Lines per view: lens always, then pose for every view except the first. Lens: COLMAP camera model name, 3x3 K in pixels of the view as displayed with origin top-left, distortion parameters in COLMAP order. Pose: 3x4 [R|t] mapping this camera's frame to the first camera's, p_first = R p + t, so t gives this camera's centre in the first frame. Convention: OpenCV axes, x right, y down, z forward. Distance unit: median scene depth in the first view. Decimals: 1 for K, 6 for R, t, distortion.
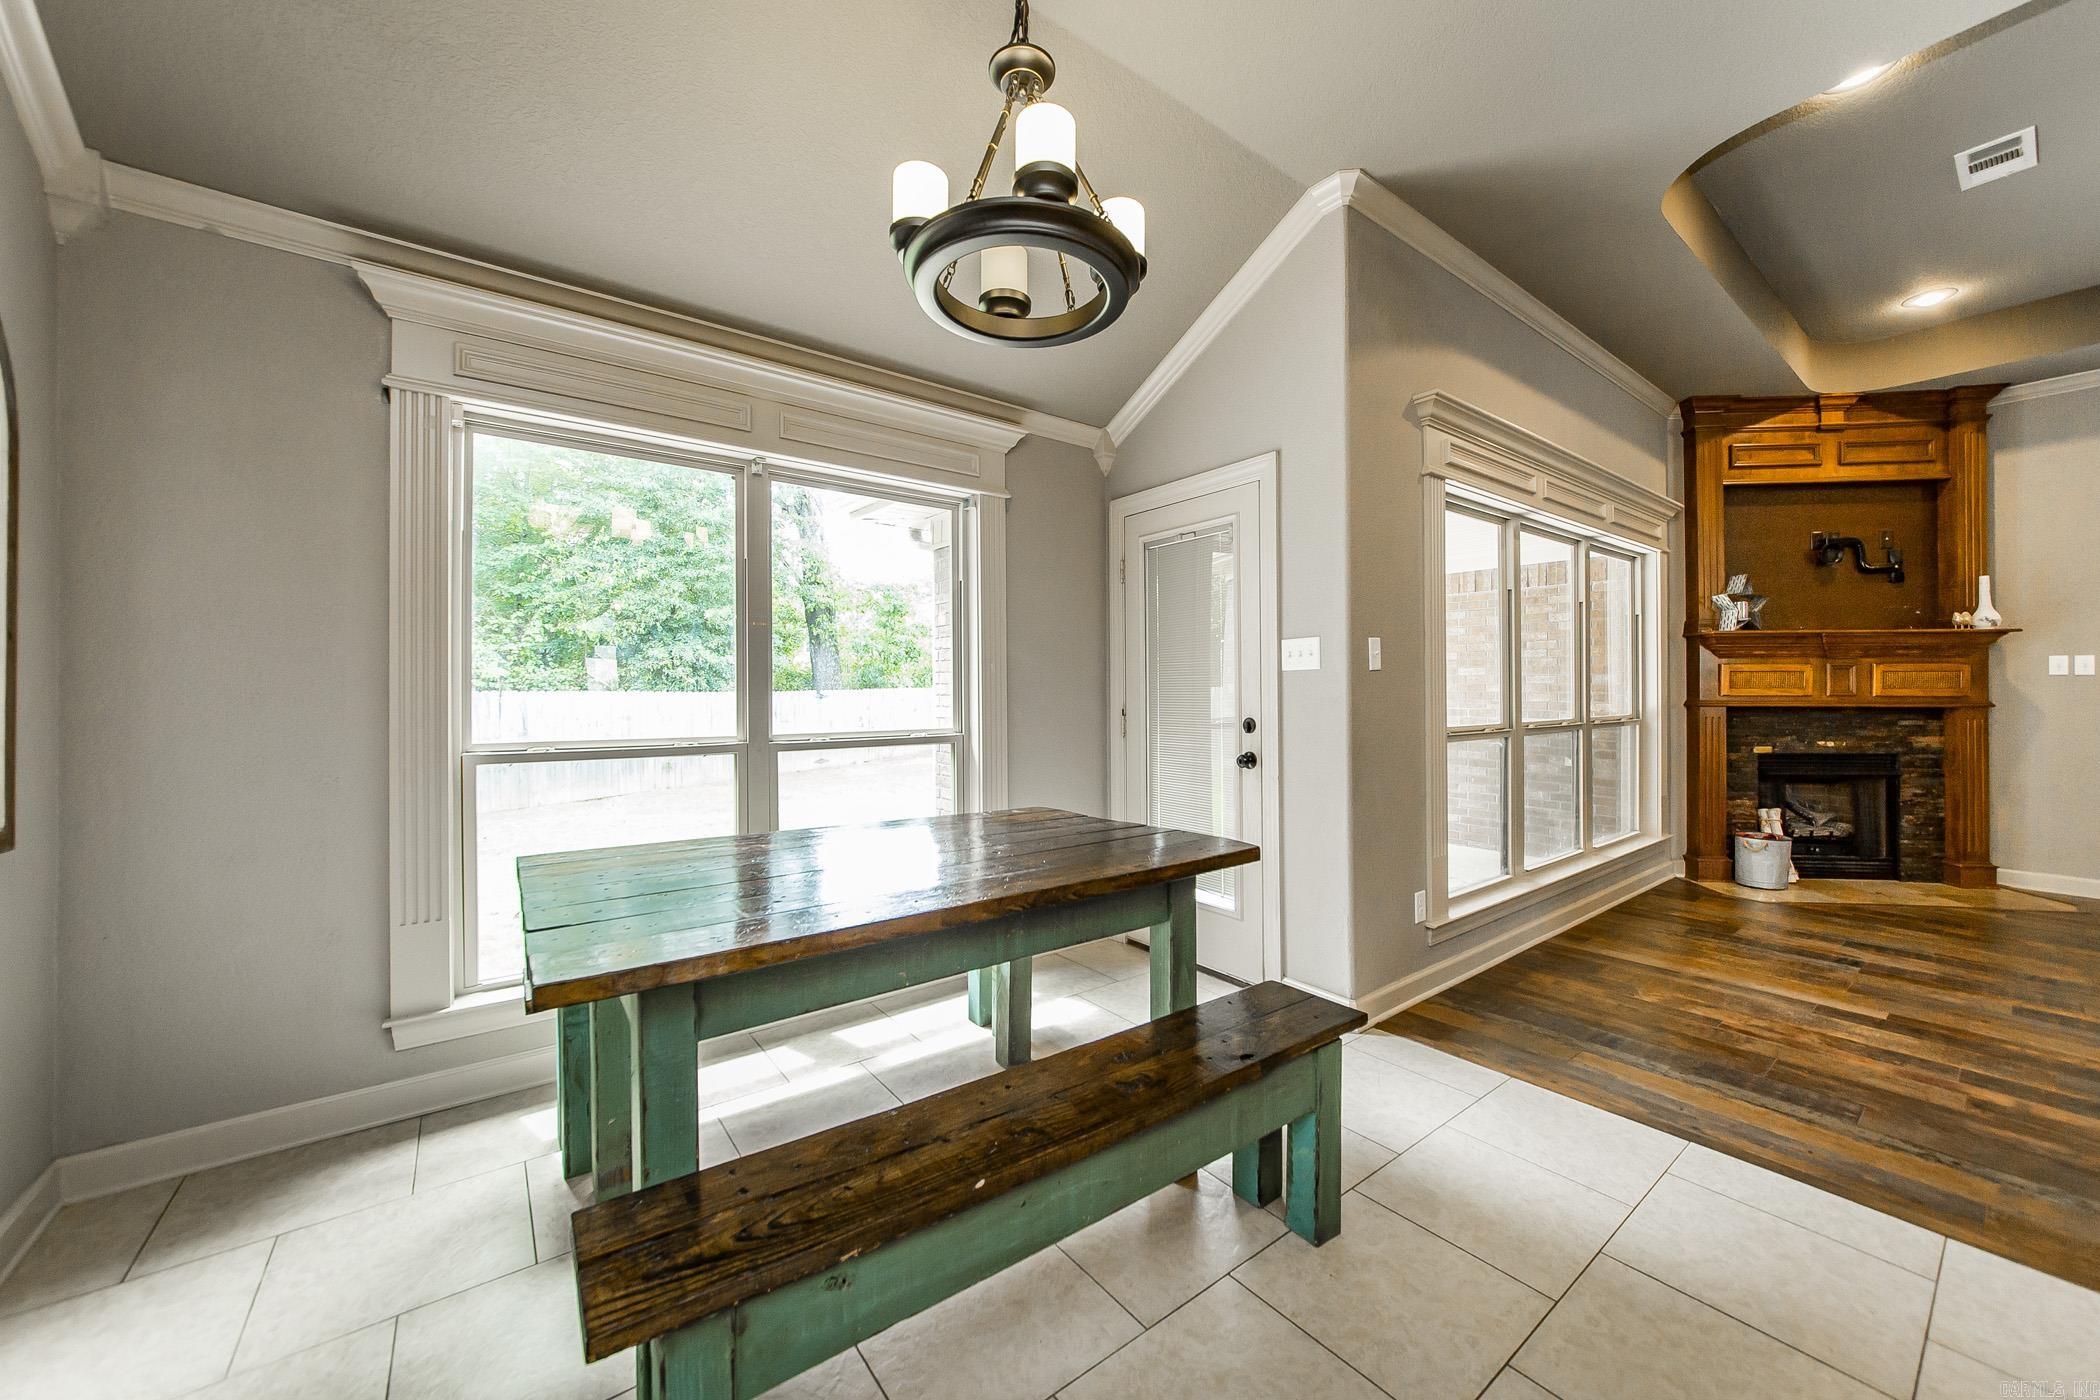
lens RADIAL K [[754.7, 0, 1069.6], [0, 754.7, 683.3], [0, 0, 1]] dist [-0.000882, 0.000837]
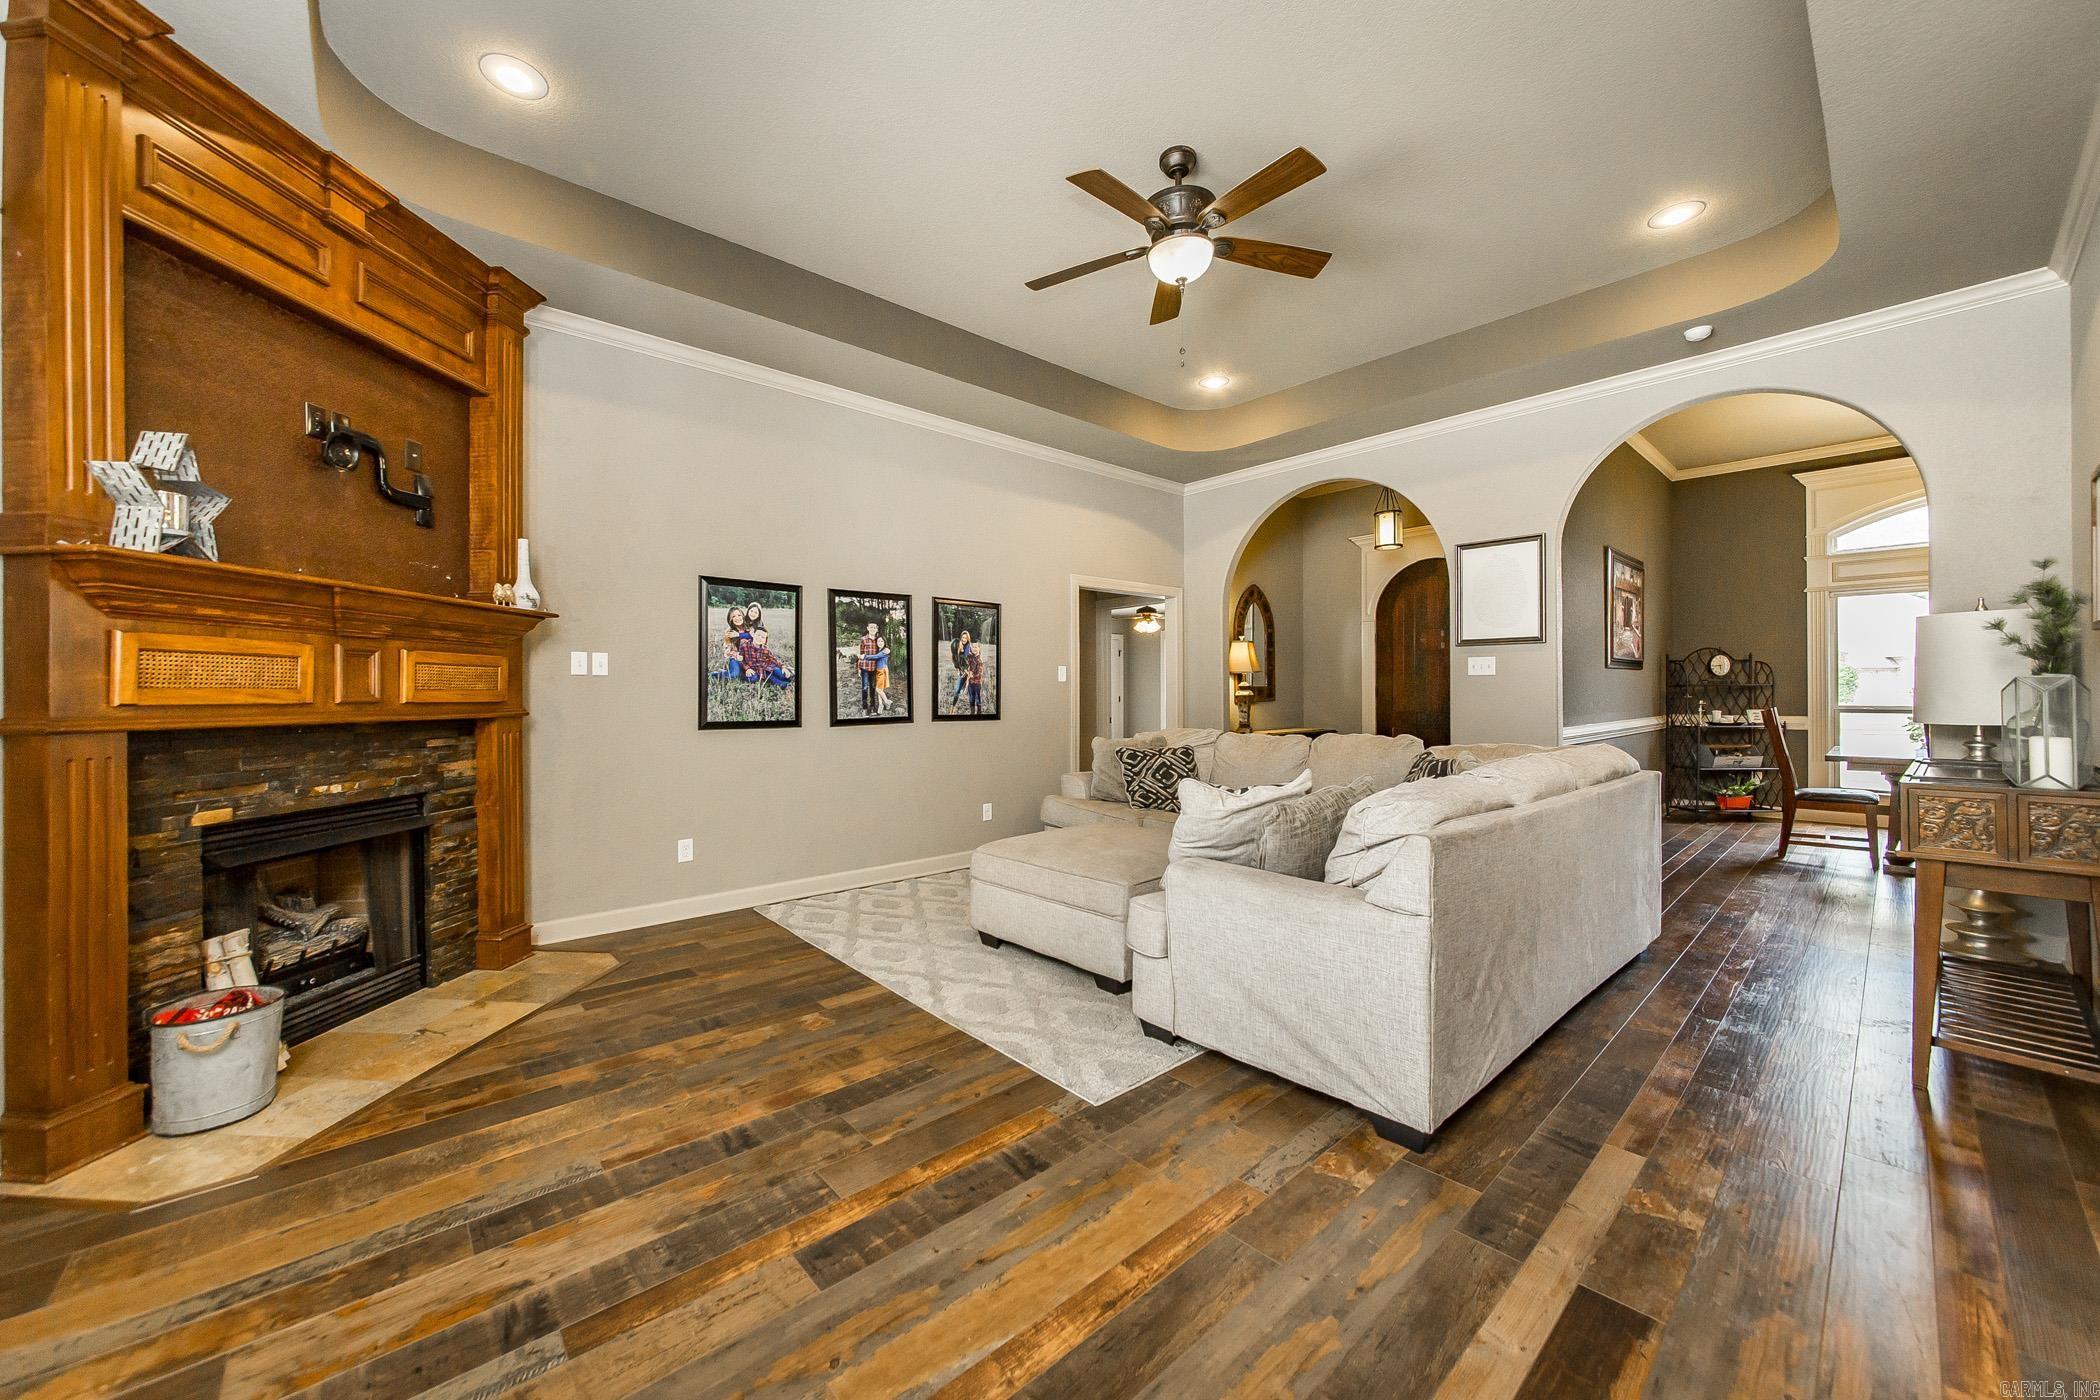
lens RADIAL K [[754.7, 0, 998.8], [0, 754.7, 689.7], [0, 0, 1]] dist [-0.000882, 0.000837]
pose [[-0.026839, 0.008351, 0.999605, 0.436861], [0.002738, 0.999962, -0.008281, 0.012740], [-0.999636, 0.002514, -0.026861, 0.527719]]
